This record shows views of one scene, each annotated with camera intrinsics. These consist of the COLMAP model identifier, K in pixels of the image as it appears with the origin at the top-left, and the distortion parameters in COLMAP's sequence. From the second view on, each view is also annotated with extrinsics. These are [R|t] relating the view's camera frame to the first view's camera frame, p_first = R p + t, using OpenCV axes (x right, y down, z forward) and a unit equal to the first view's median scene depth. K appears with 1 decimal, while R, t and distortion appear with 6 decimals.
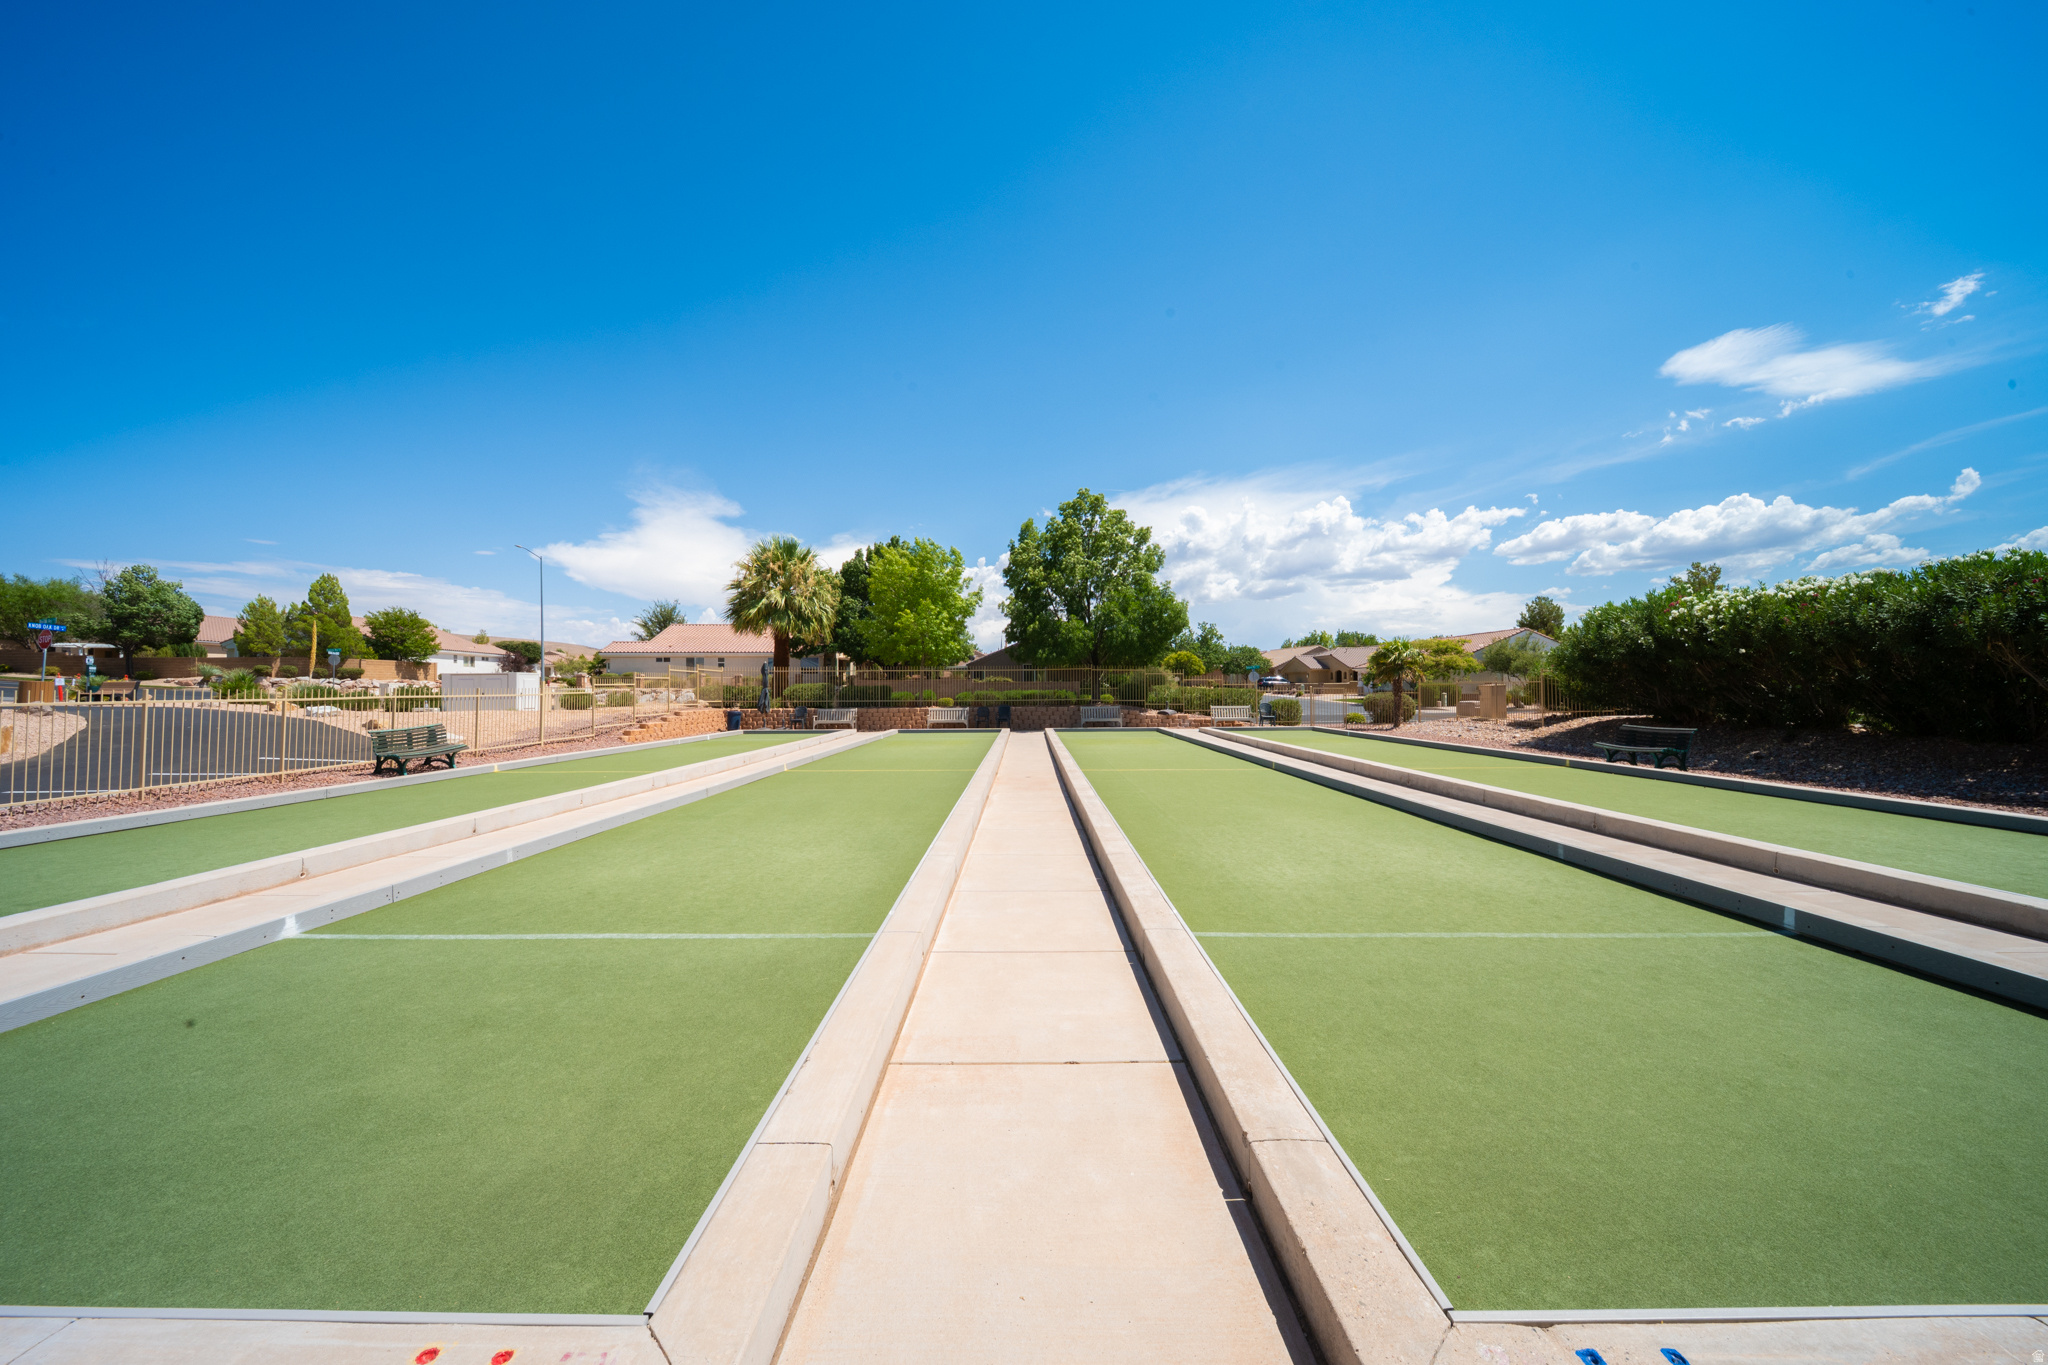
lens RADIAL K [[697.2, 0, 1026.3], [0, 697.2, 679.0], [0, 0, 1]] dist [-0.002653, -0.000197]
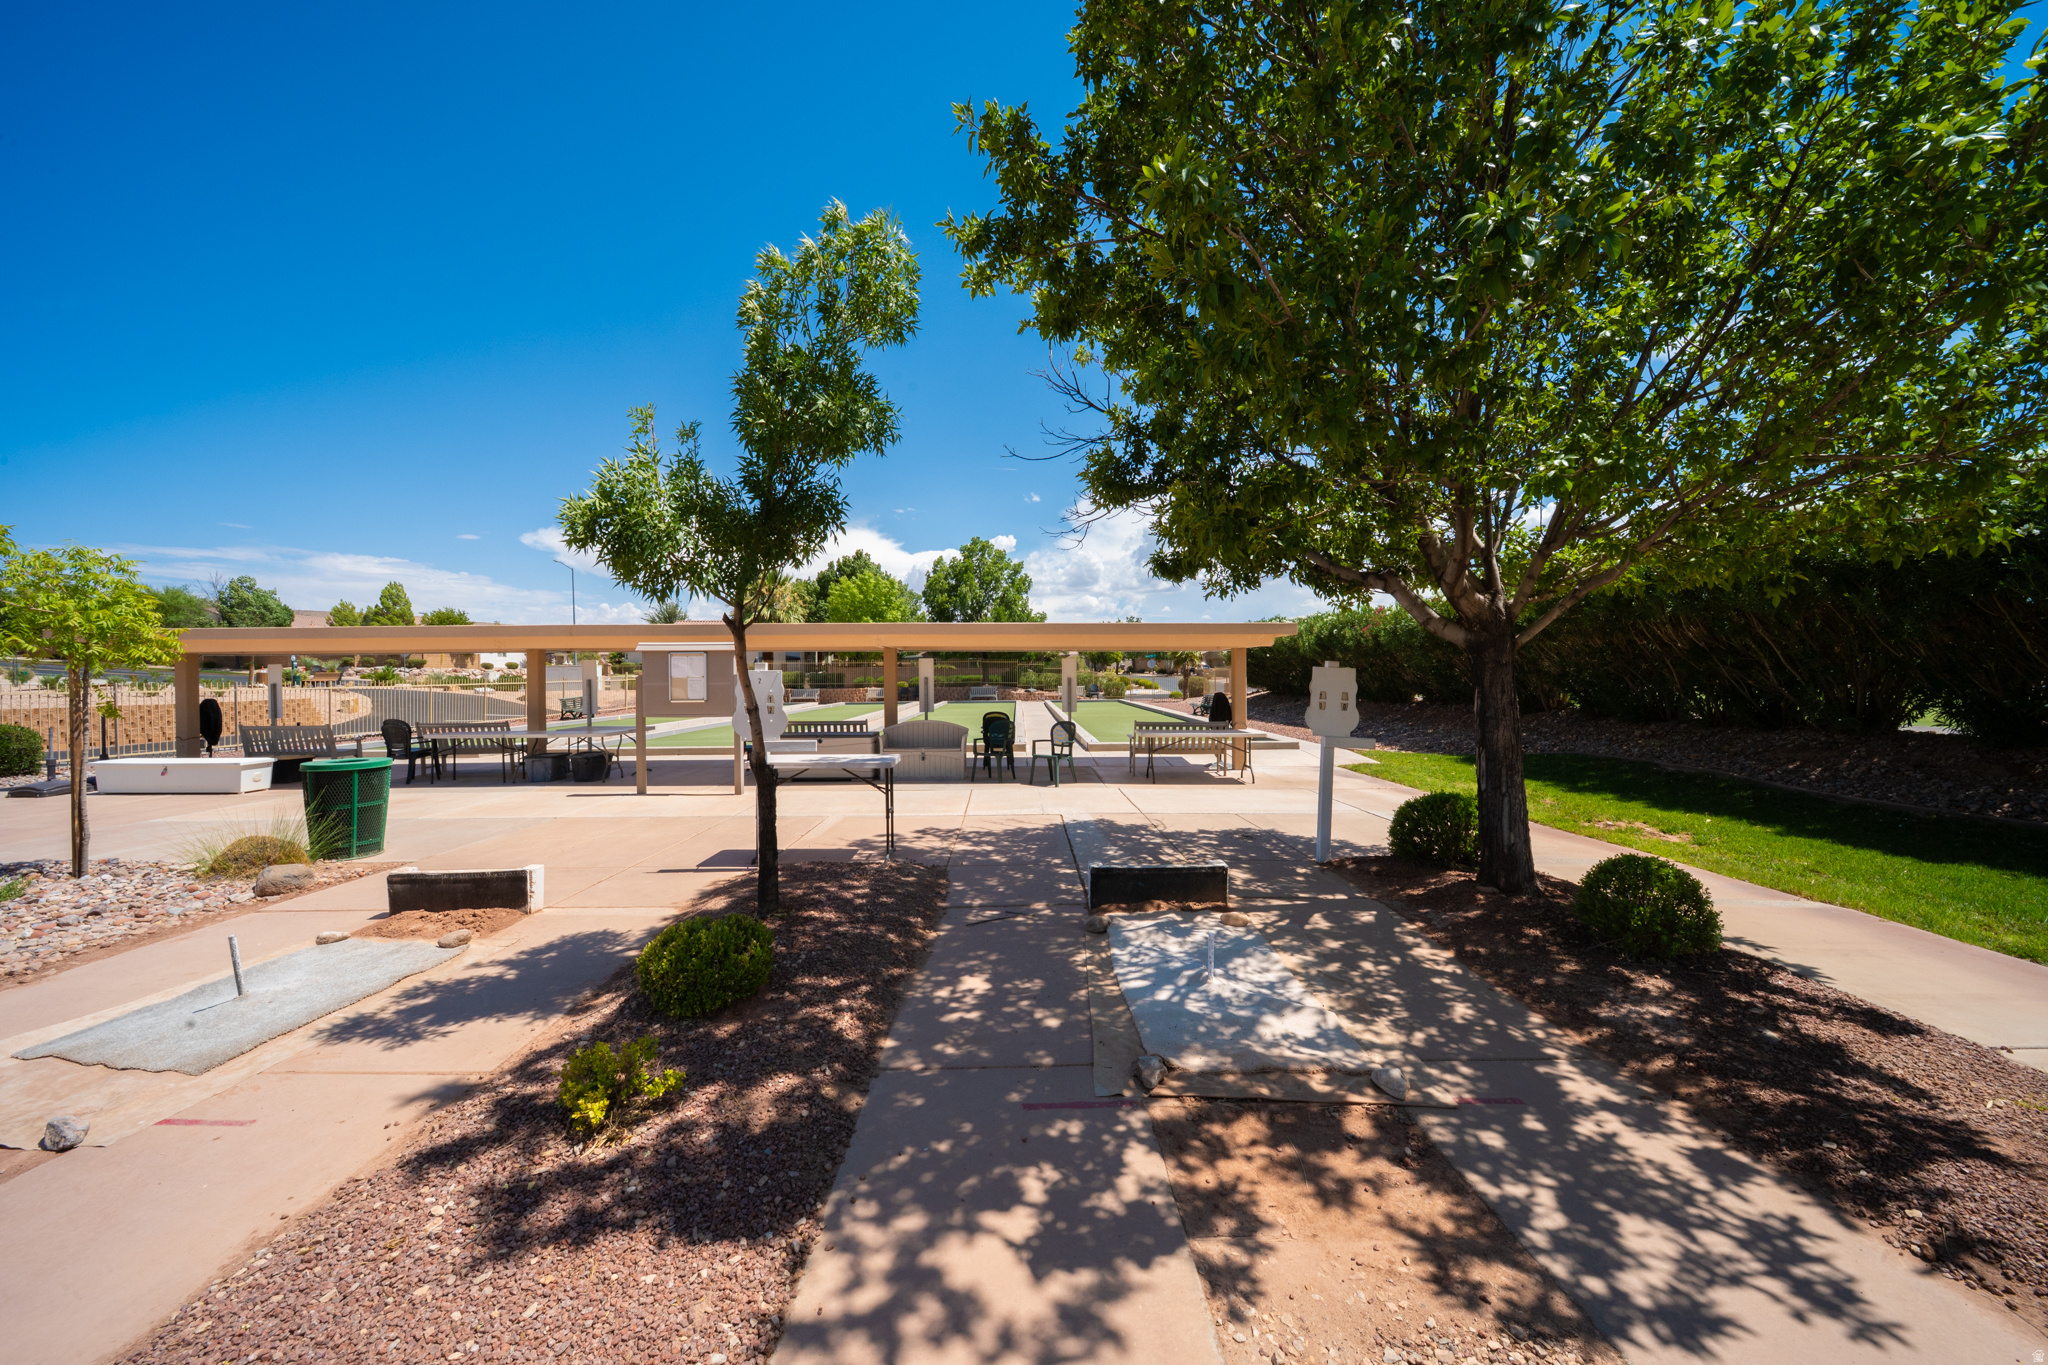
lens RADIAL K [[697.2, 0, 1027.2], [0, 697.2, 678.1], [0, 0, 1]] dist [-0.002653, -0.000197]
pose [[0.999909, -0.002937, 0.013144, 0.093402], [0.002660, 0.999774, 0.021080, -0.005296], [-0.013203, -0.021043, 0.999691, -0.251784]]
